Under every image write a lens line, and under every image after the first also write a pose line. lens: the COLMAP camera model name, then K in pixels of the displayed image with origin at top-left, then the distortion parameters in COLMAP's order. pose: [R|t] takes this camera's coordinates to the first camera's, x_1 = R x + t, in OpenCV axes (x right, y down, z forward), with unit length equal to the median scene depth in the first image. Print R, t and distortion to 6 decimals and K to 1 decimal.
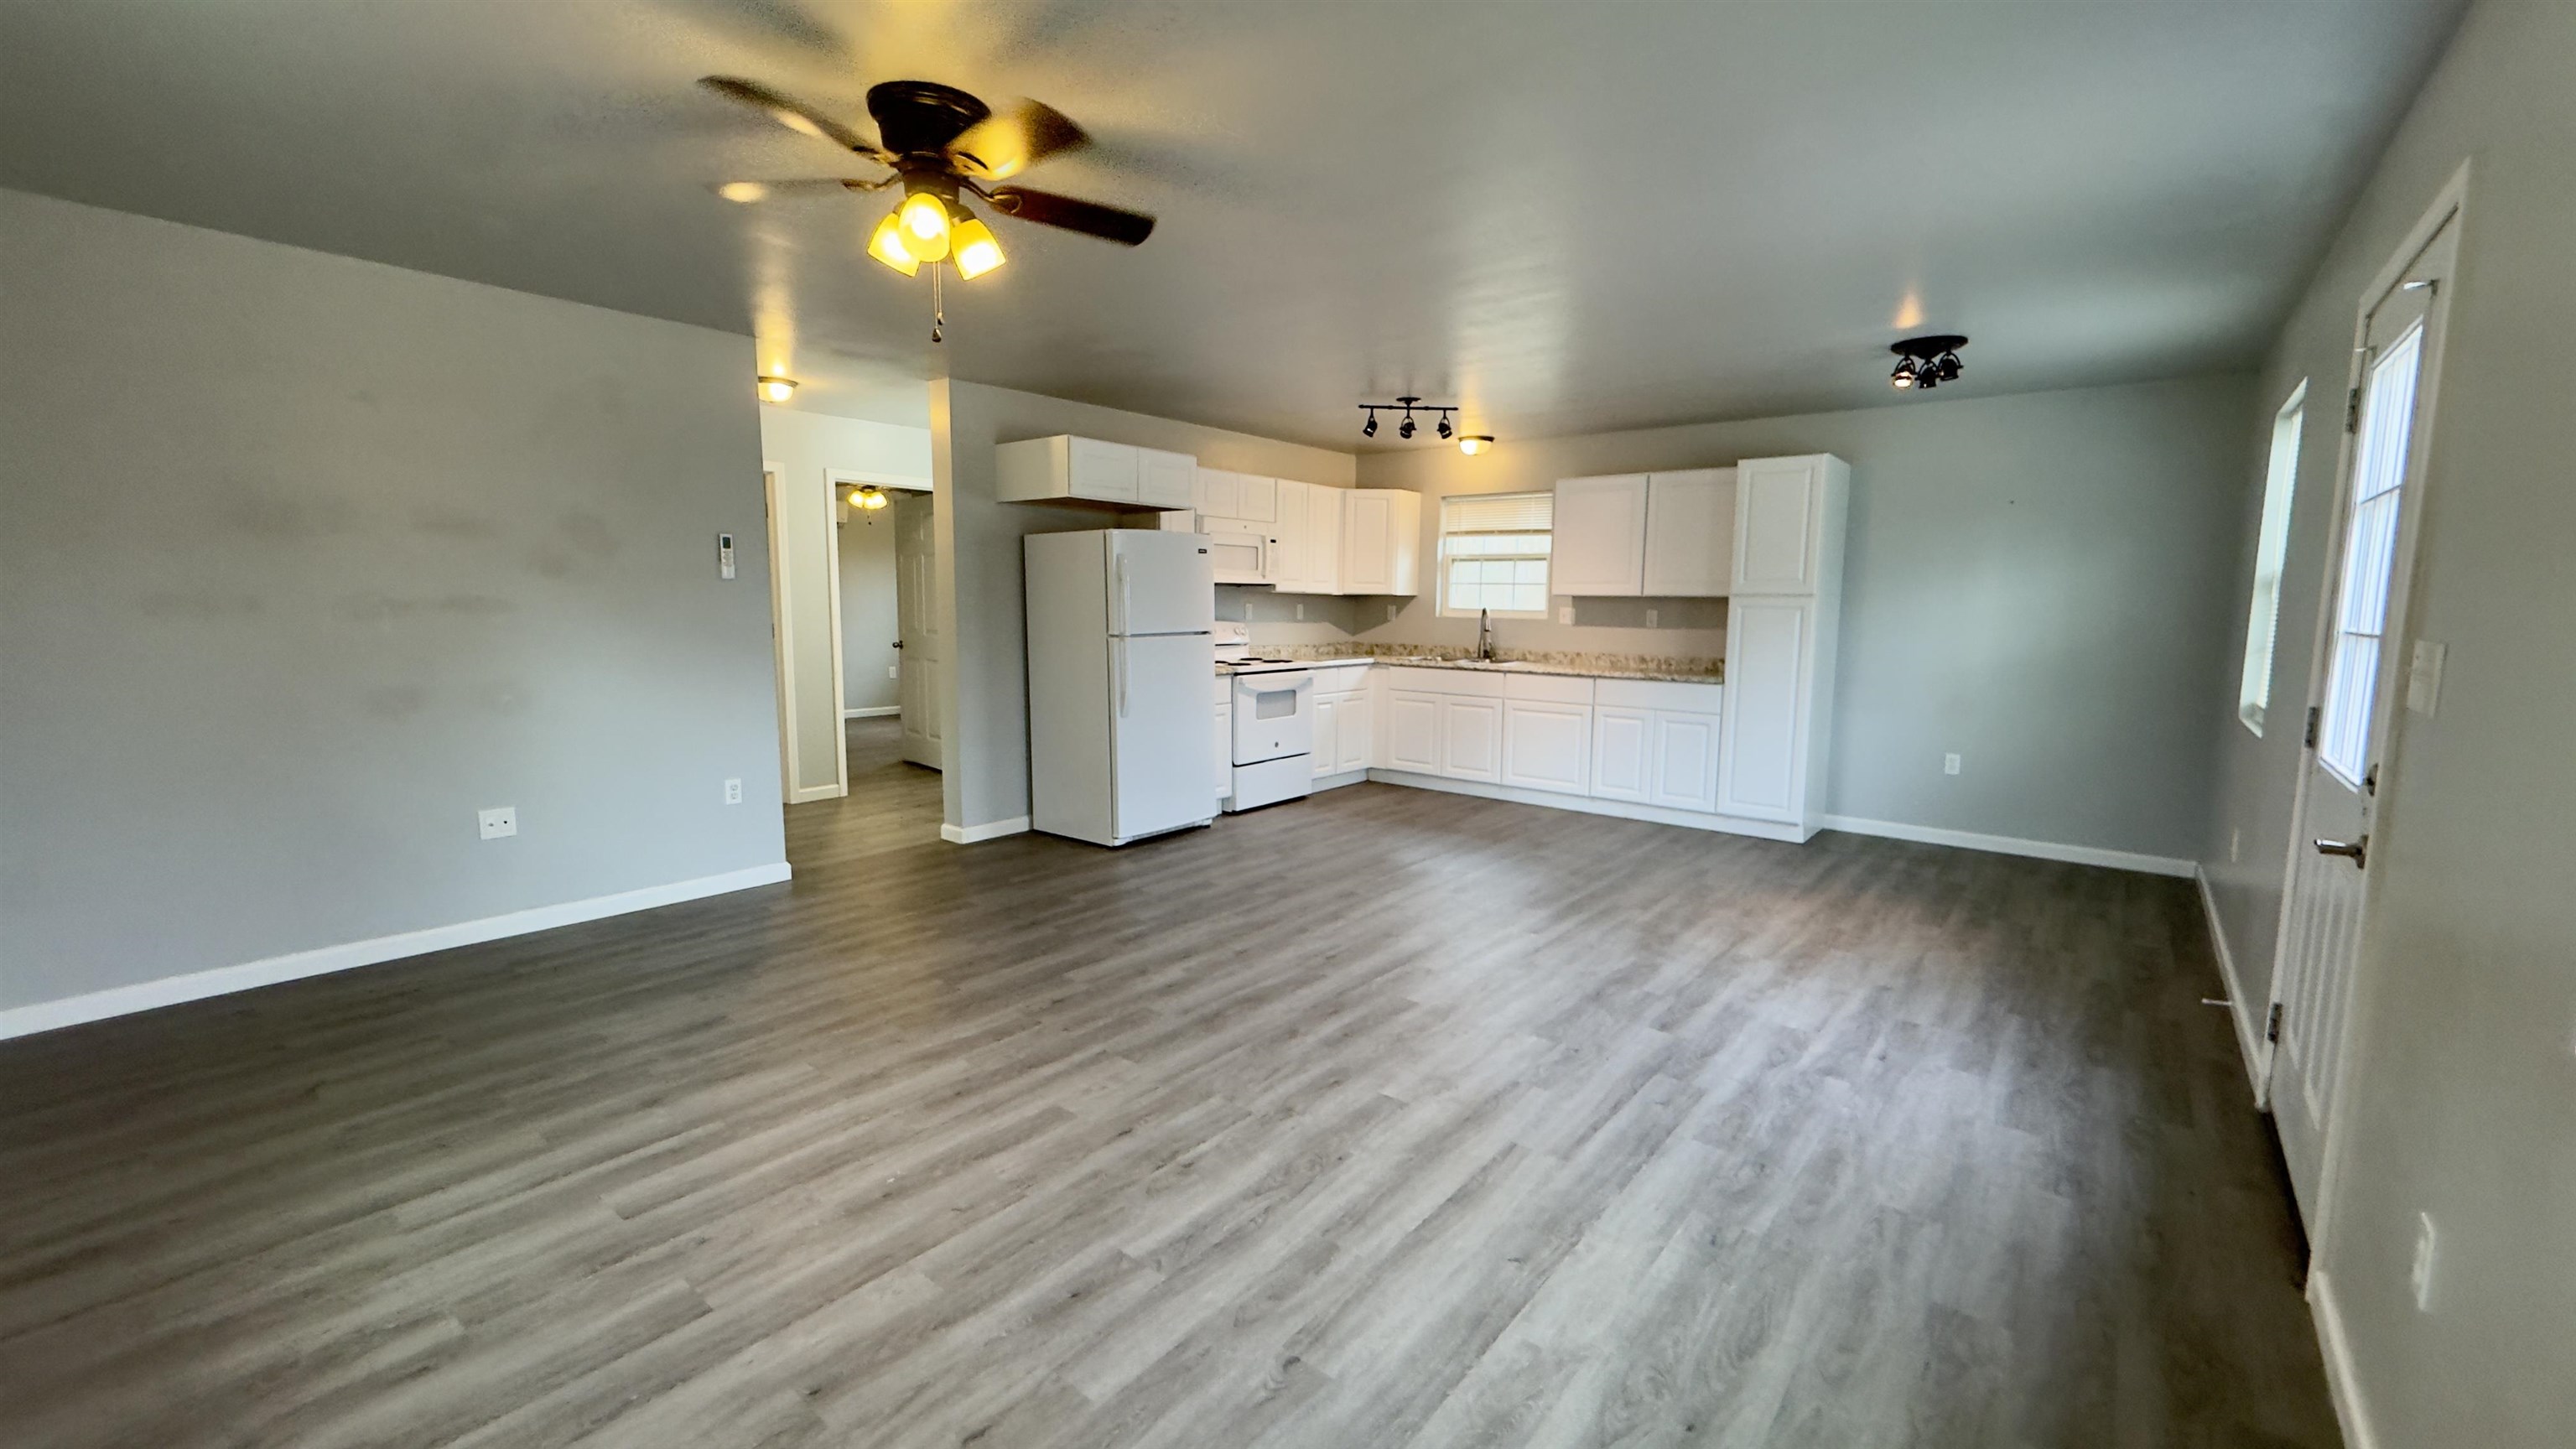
lens RADIAL K [[1029.2, 0, 1293.6], [0, 1029.2, 725.6], [0, 0, 1]] dist [0.007390, 0.000172]
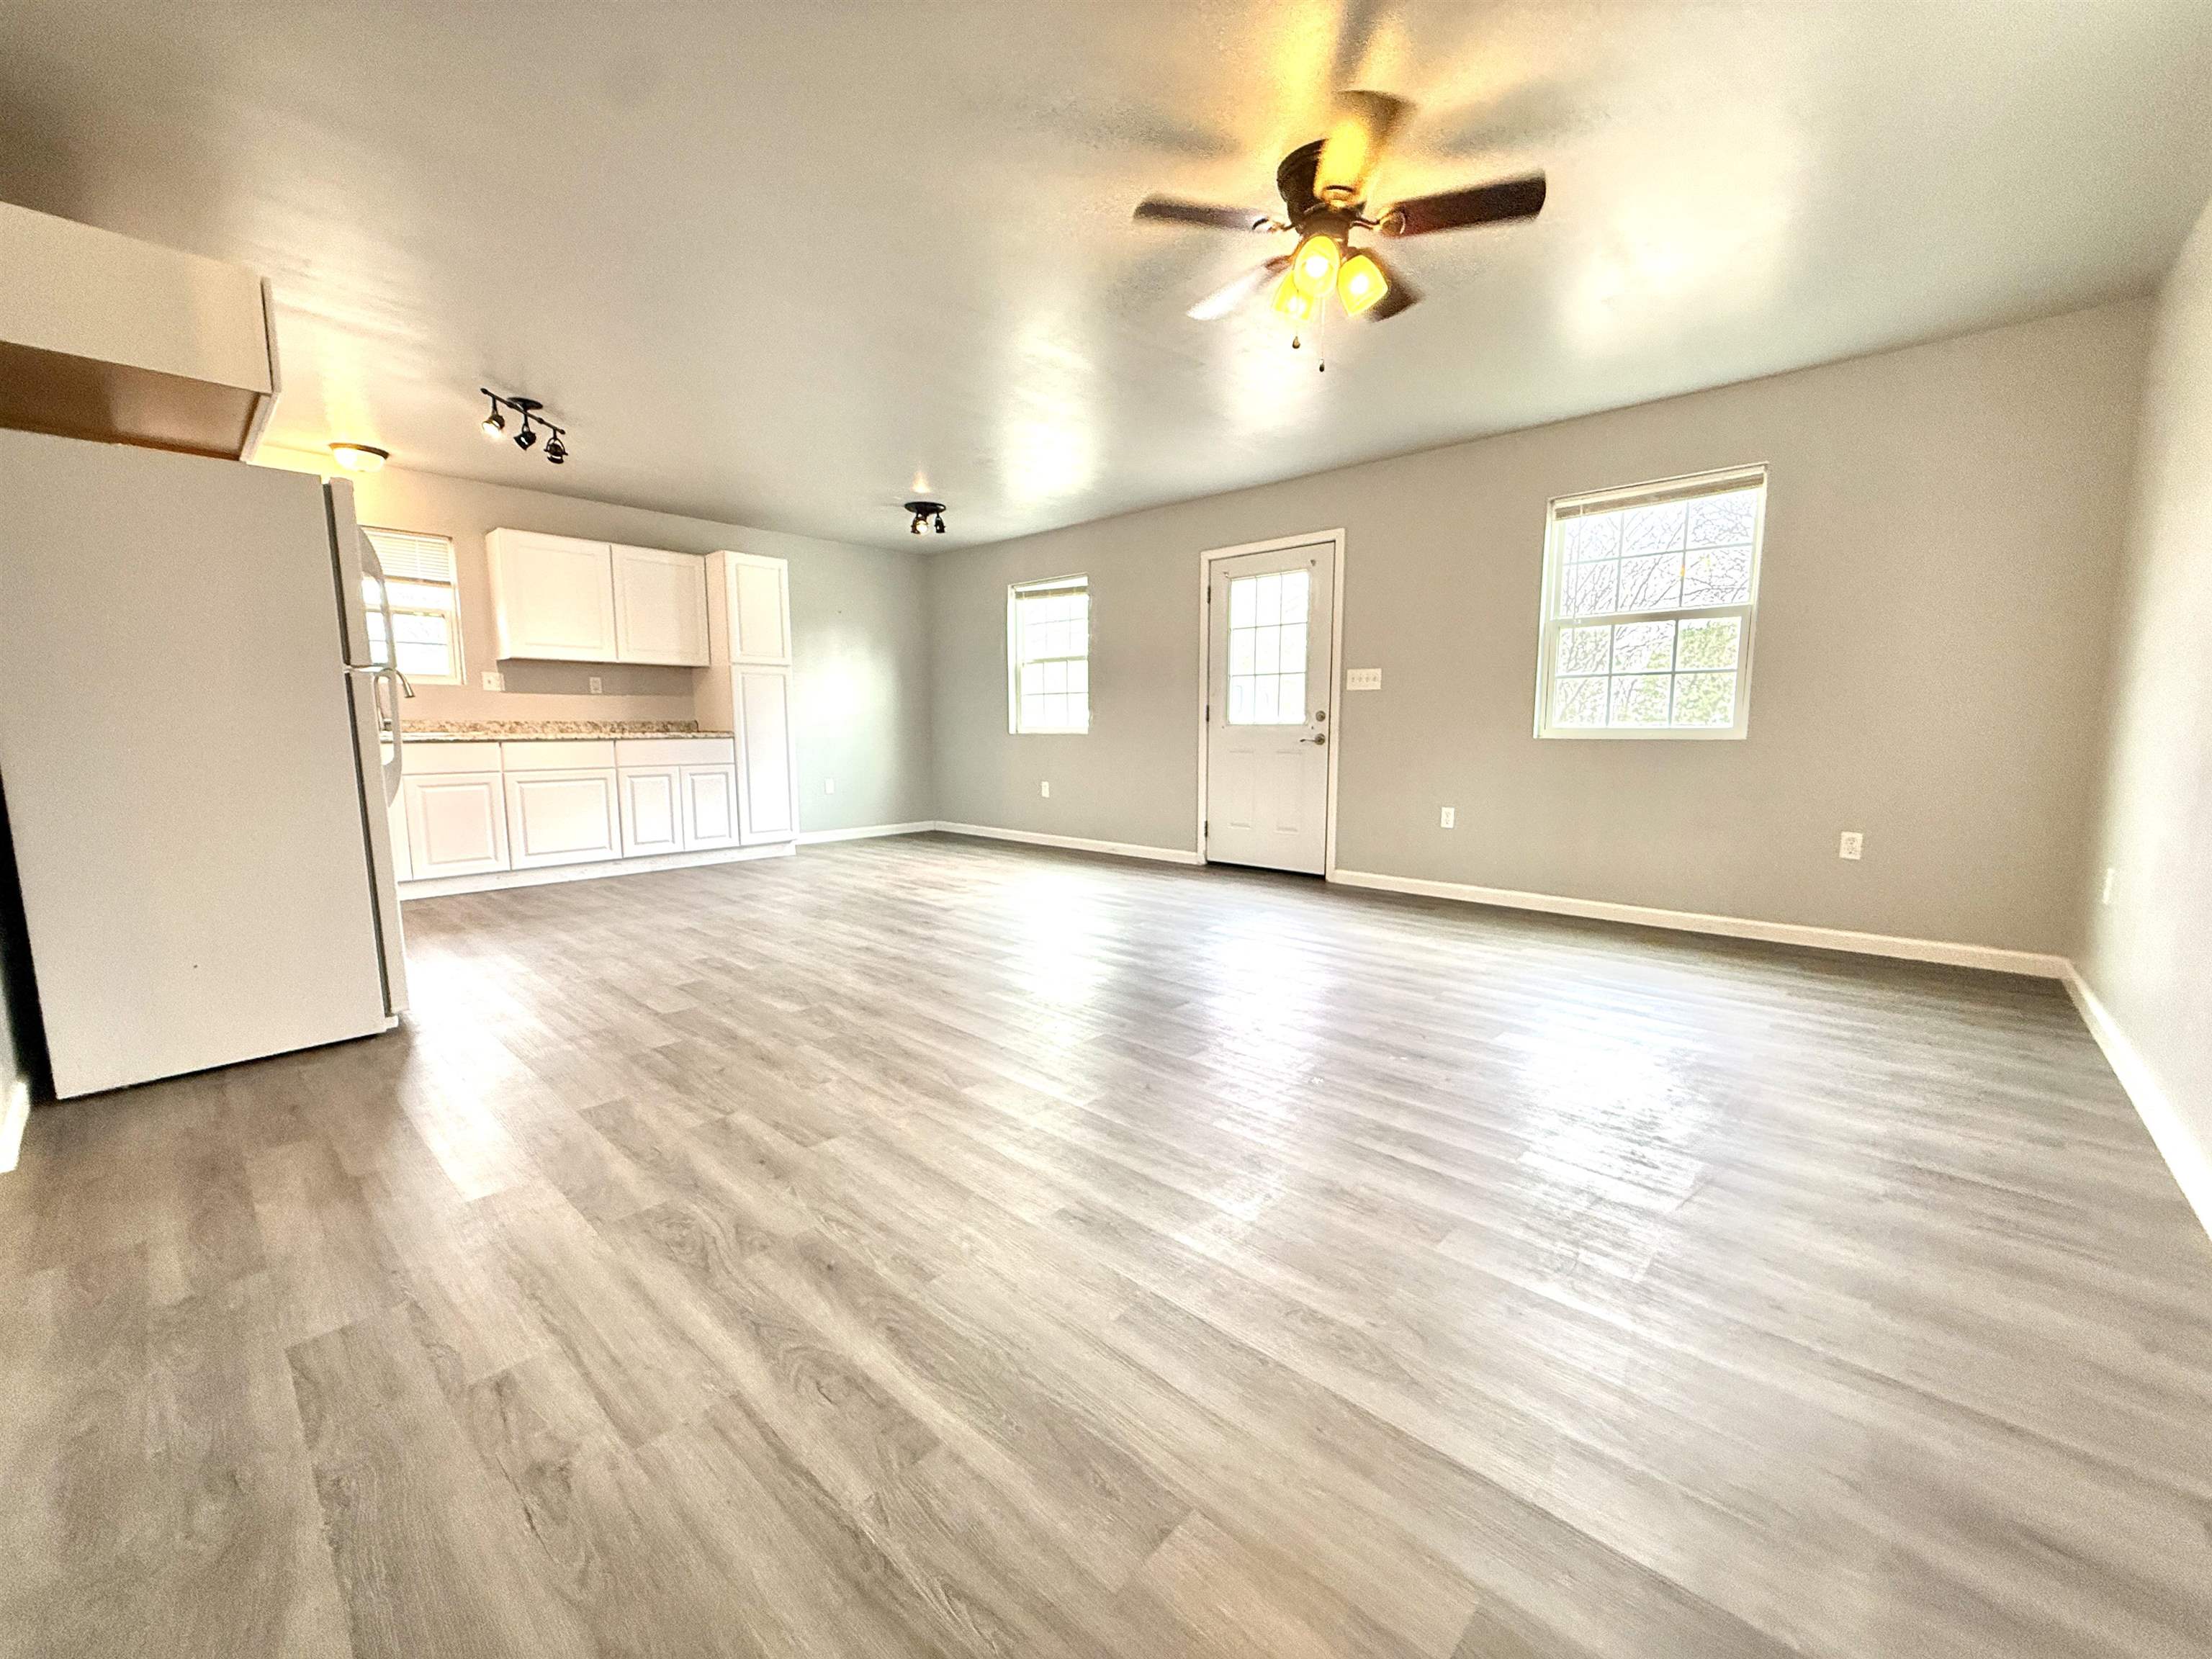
lens RADIAL K [[879.5, 0, 1100.8], [0, 879.5, 834.3], [0, 0, 1]] dist [-0.001124, 0.000047]
pose [[0.071049, -0.134803, 0.988322, -0.793466], [0.125387, 0.984173, 0.125223, -0.005930], [-0.989561, 0.115026, 0.086827, 0.682781]]
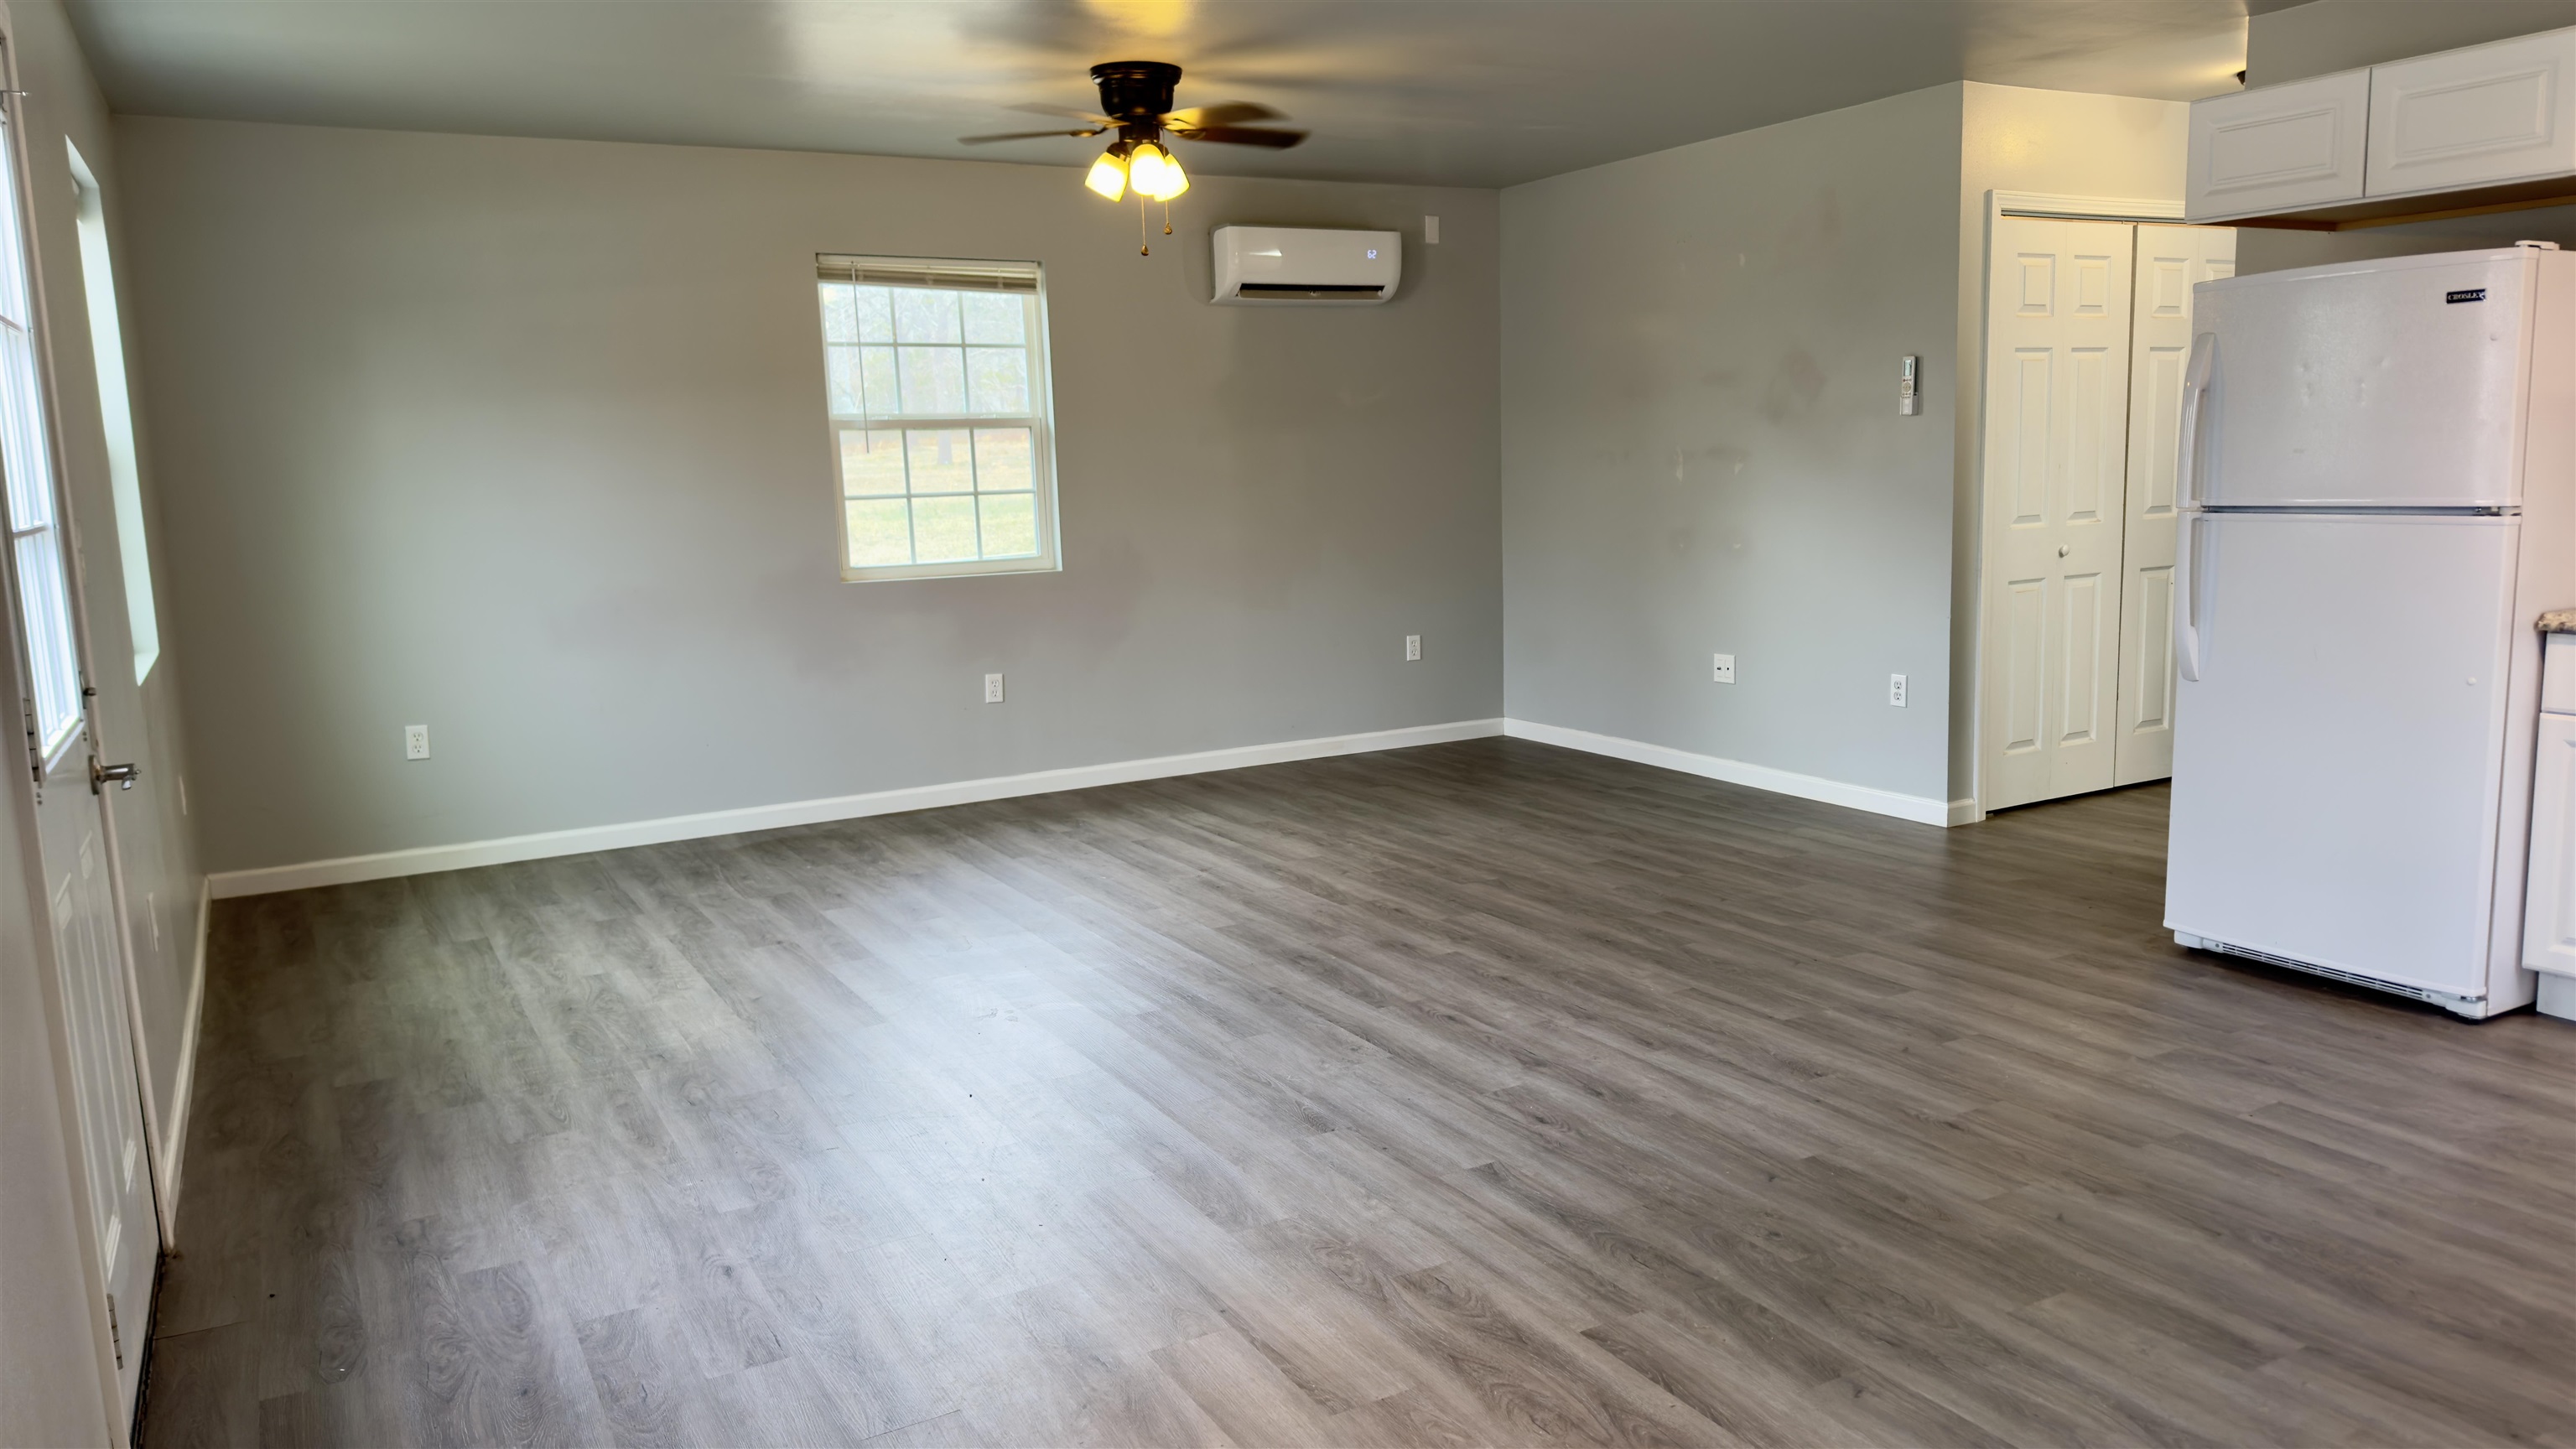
lens RADIAL K [[1795.5, 0, 1295.1], [0, 1795.5, 742.9], [0, 0, 1]] dist [0.013199, -0.031532]
pose [[-0.369354, 0.150932, -0.916950, 0.941080], [-0.089819, 0.976304, 0.196881, -0.132150], [0.924938, 0.155079, -0.347045, 1.131787]]
